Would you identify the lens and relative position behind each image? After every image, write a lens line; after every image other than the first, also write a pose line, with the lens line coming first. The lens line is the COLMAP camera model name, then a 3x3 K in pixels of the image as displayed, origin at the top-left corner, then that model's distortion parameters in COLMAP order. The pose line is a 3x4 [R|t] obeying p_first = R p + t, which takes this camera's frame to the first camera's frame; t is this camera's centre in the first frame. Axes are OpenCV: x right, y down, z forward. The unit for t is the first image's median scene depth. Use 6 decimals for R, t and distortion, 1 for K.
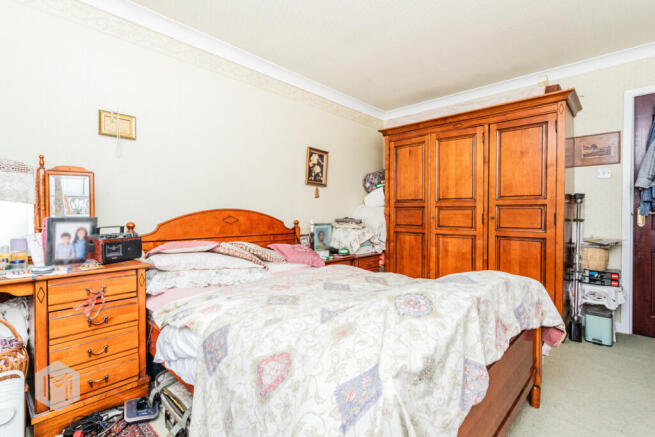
lens RADIAL K [[305.2, 0, 327.5], [0, 305.2, 218.5], [0, 0, 1]] dist [0.000683, 0.000102]
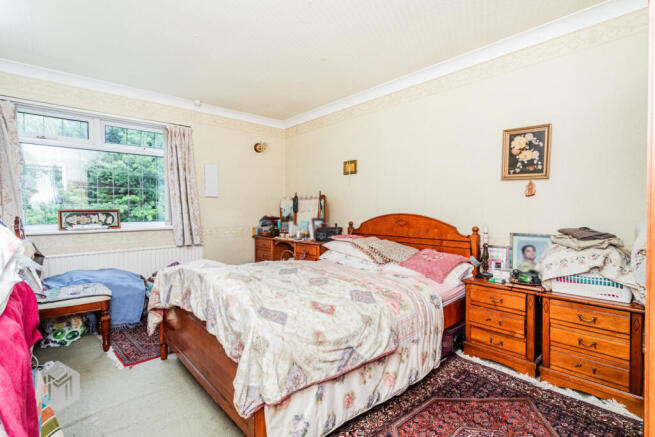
lens RADIAL K [[321.5, 0, 327.5], [0, 321.5, 218.5], [0, 0, 1]] dist [-0.000719, -0.000100]
pose [[-0.070533, 0.011273, -0.997446, 0.746331], [-0.026800, 0.999554, 0.013192, -0.015833], [0.997149, 0.027662, -0.070199, 0.617475]]
